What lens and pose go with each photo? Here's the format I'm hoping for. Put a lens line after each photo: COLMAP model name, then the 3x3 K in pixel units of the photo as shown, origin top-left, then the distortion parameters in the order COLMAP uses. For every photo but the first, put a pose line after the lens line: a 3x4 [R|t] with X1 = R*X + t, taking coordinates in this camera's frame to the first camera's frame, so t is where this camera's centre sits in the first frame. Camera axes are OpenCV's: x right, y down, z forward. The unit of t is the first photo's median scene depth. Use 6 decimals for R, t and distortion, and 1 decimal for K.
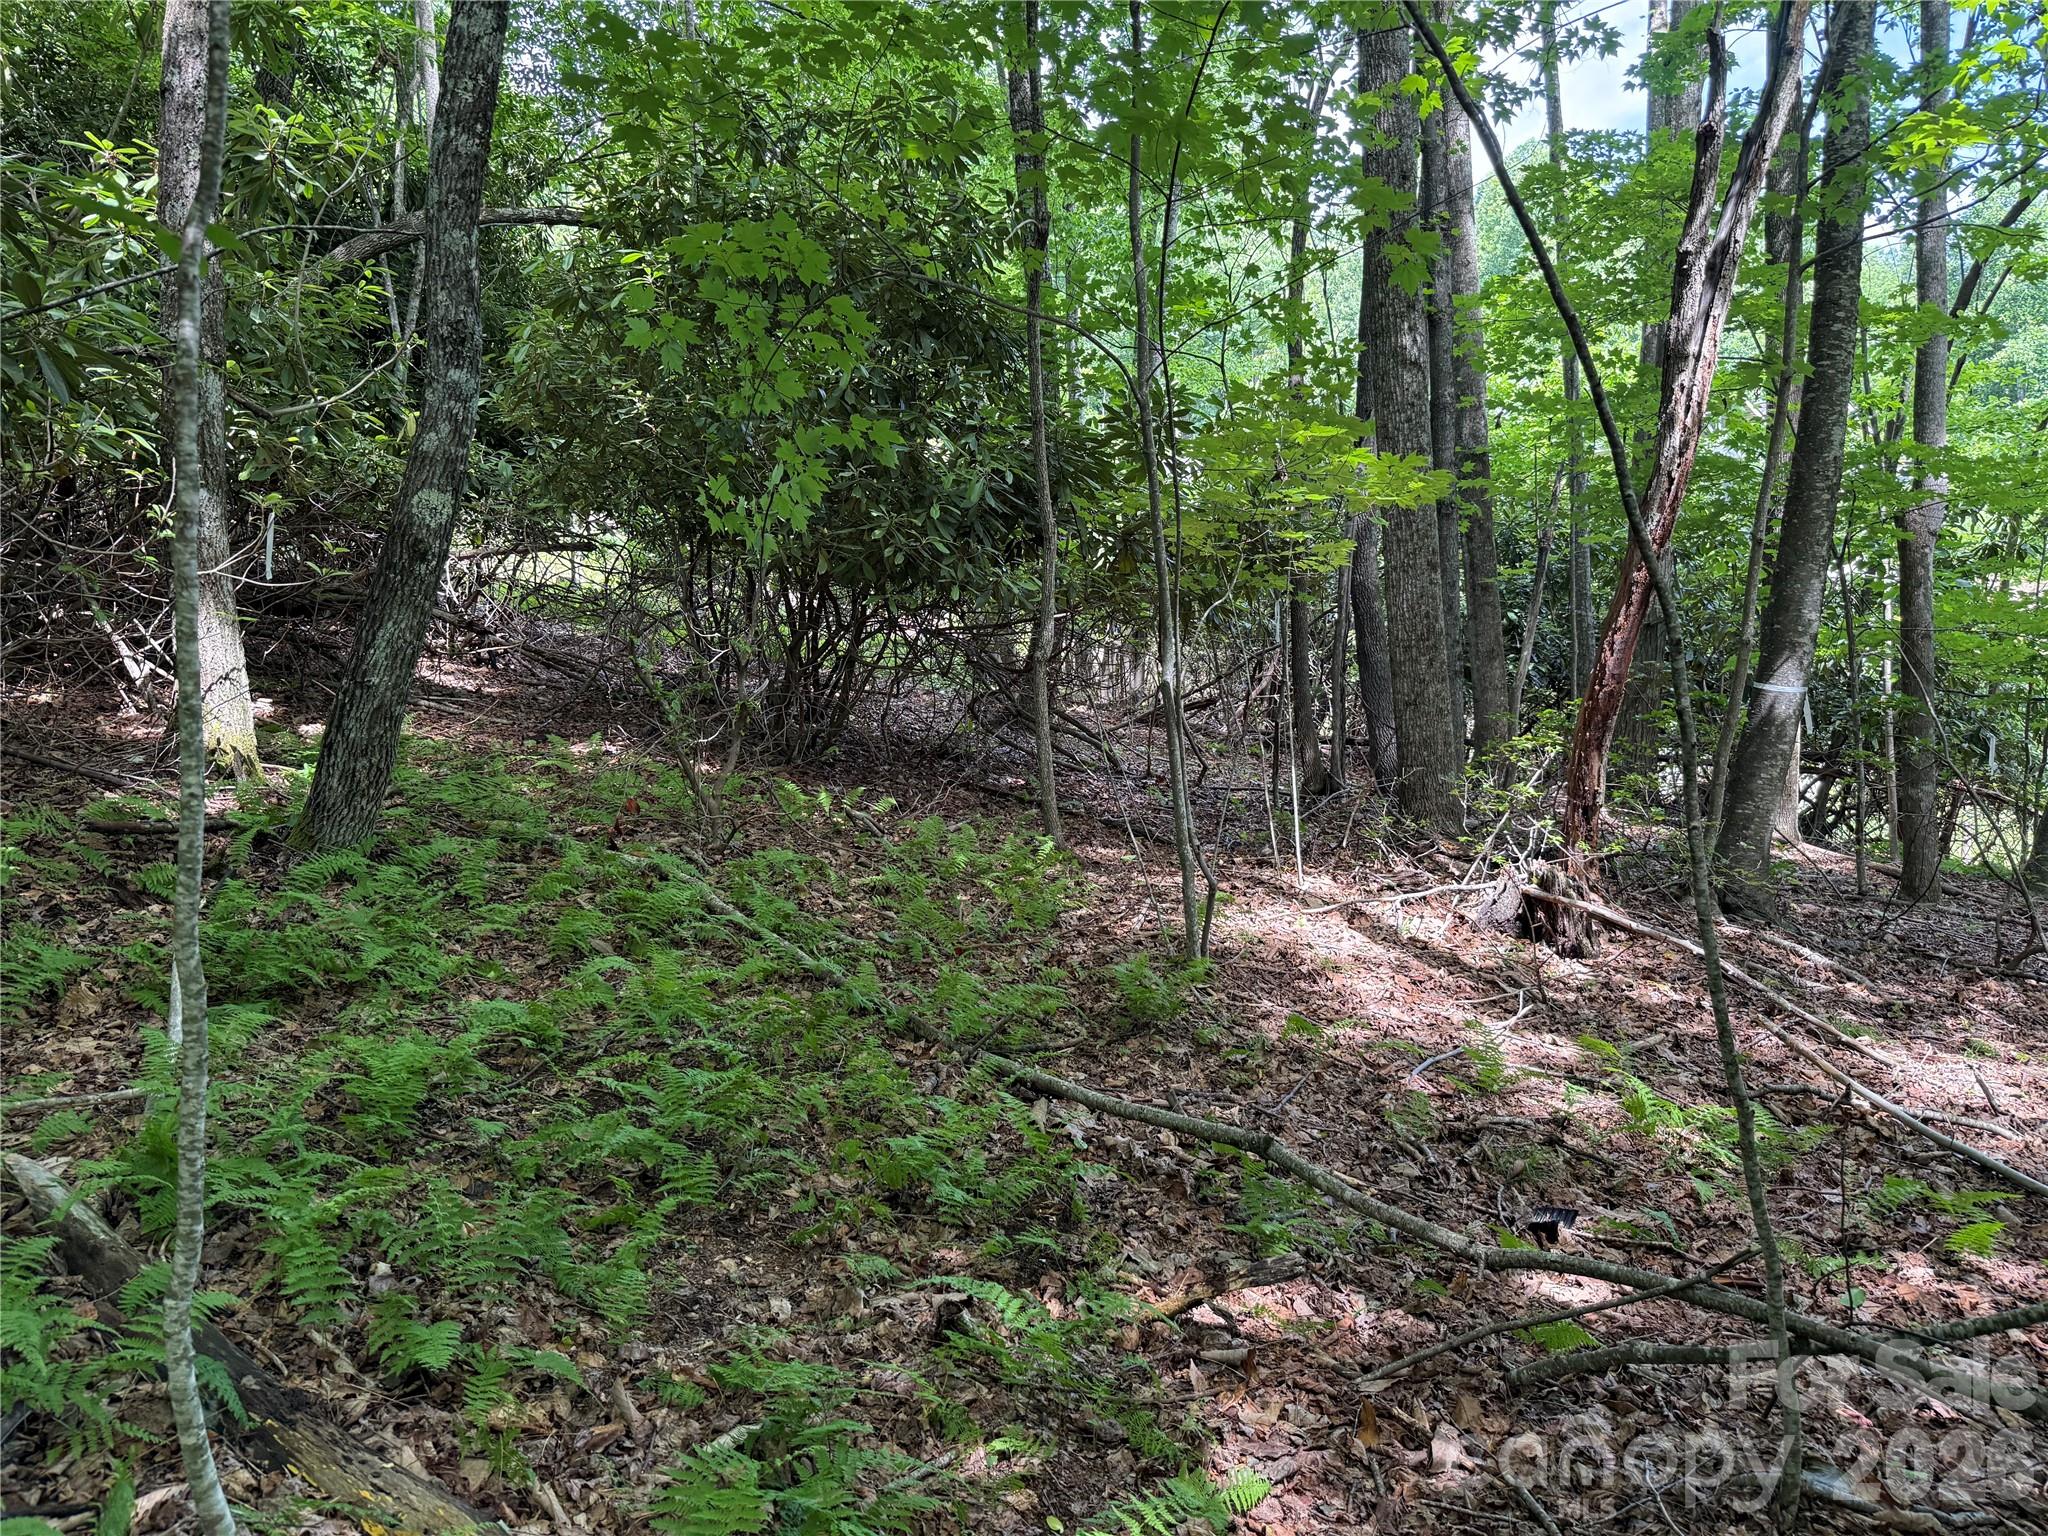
lens RADIAL K [[1450.0, 0, 1024.0], [0, 1450.0, 768.0], [0, 0, 1]] dist [-0.005909, -0.002768]
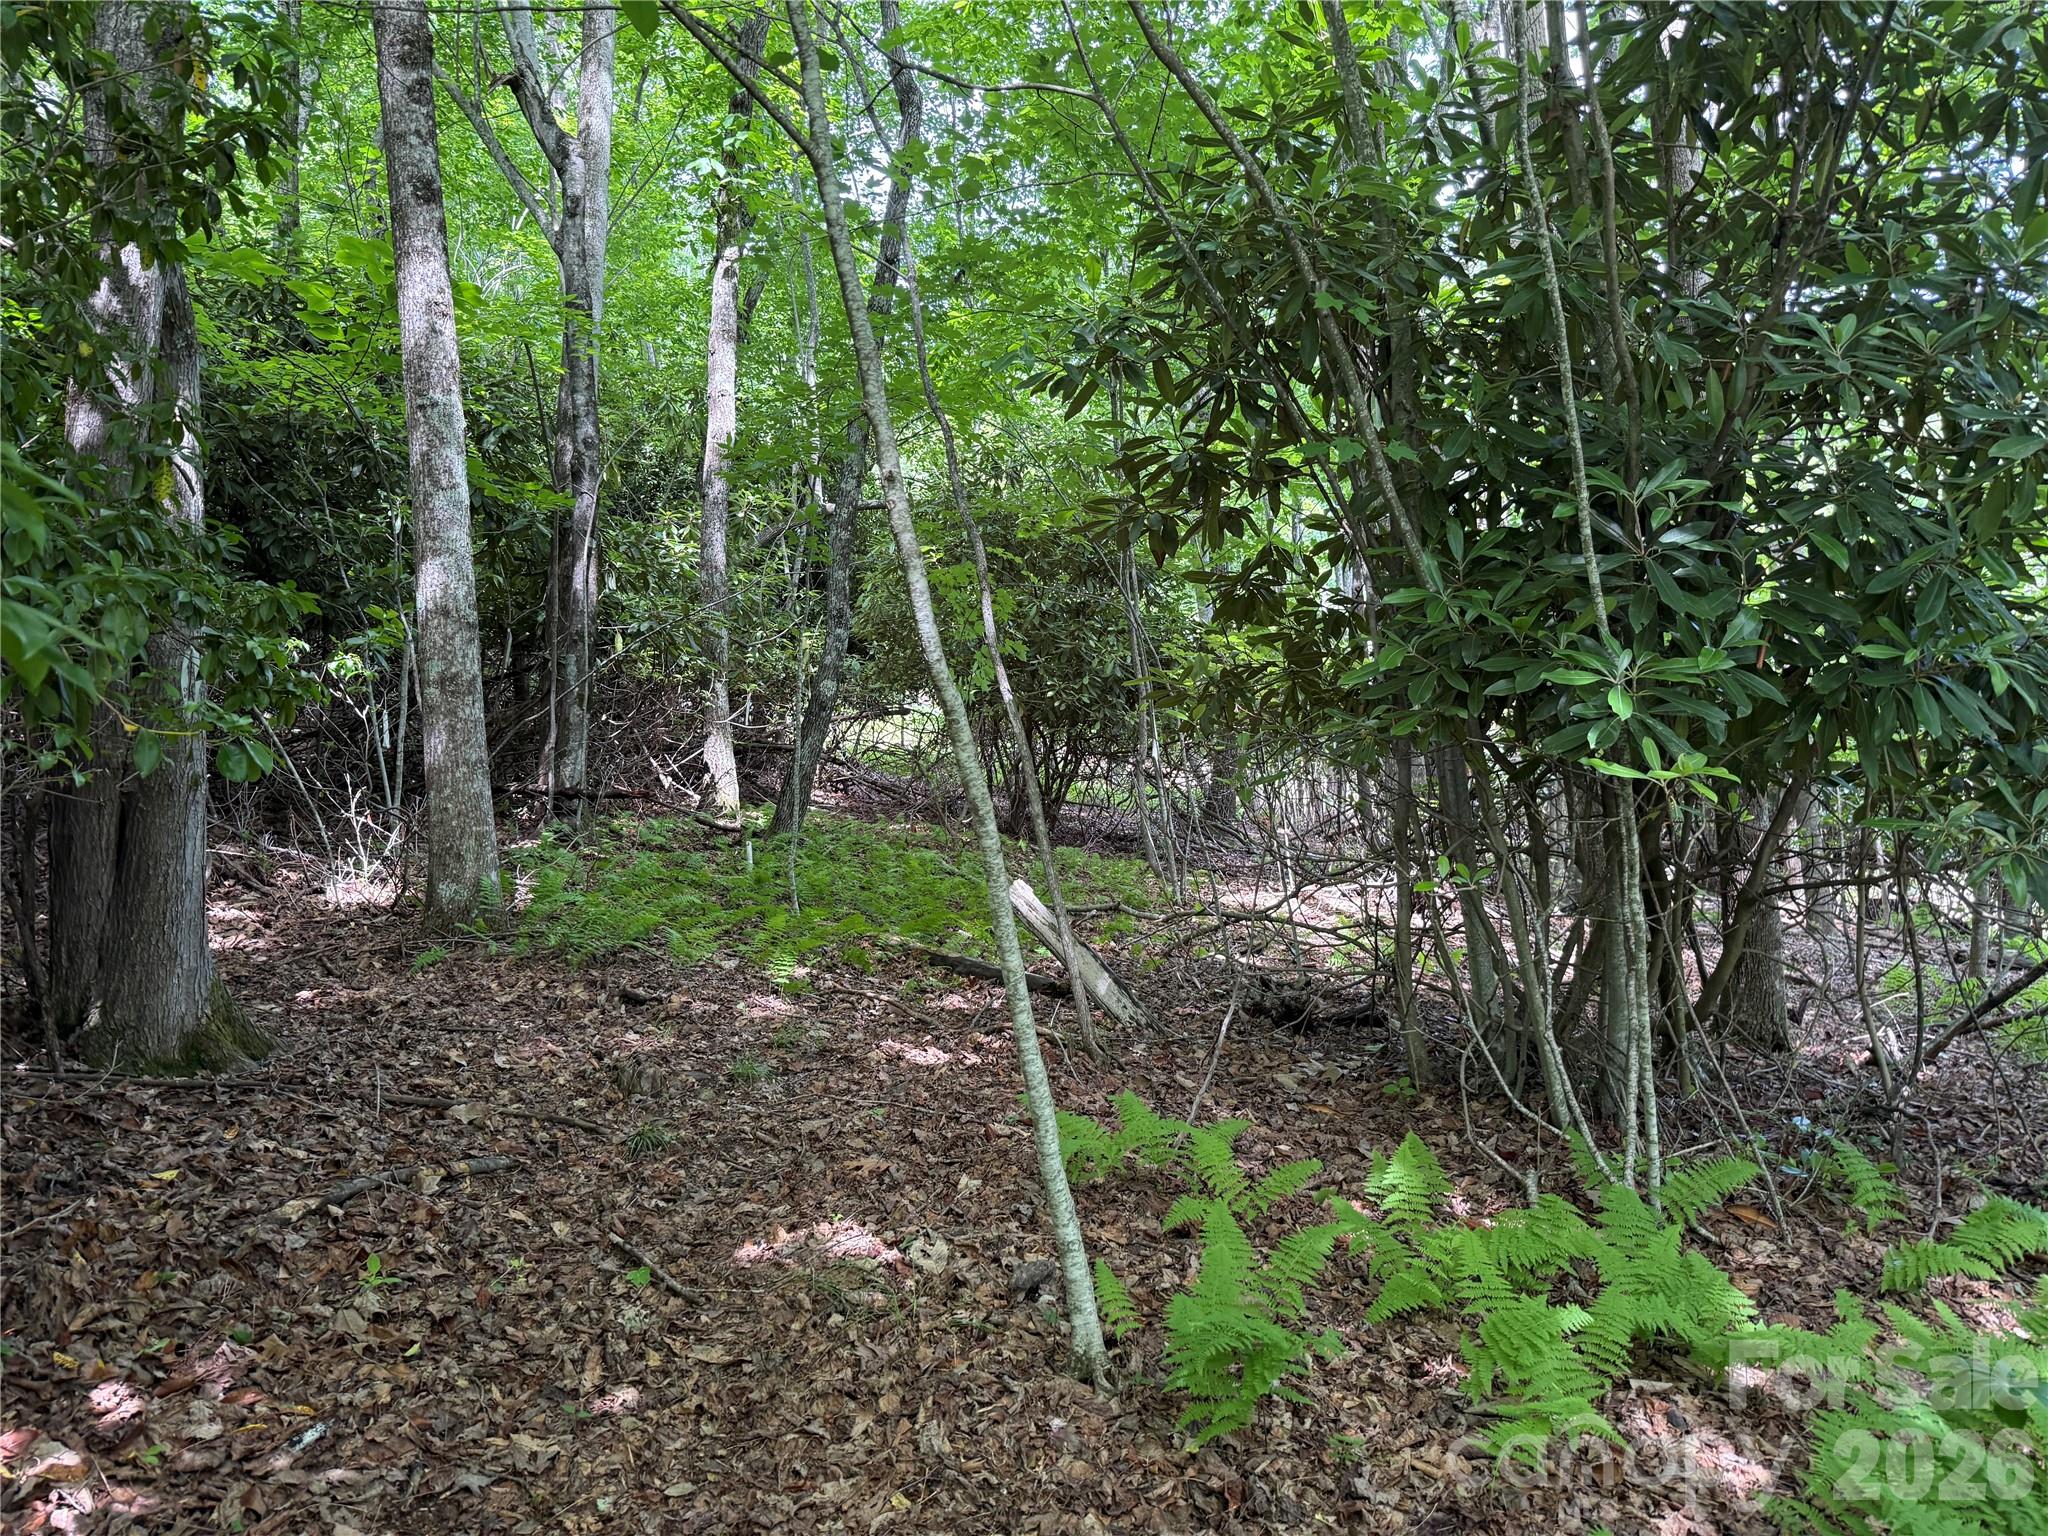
lens RADIAL K [[1450.0, 0, 1024.0], [0, 1450.0, 768.0], [0, 0, 1]] dist [-0.005909, -0.002768]
pose [[0.976316, -0.024005, -0.215015, 0.201110], [-0.001473, 0.993065, -0.117558, 0.116474], [0.216346, 0.115090, 0.969510, -0.610208]]
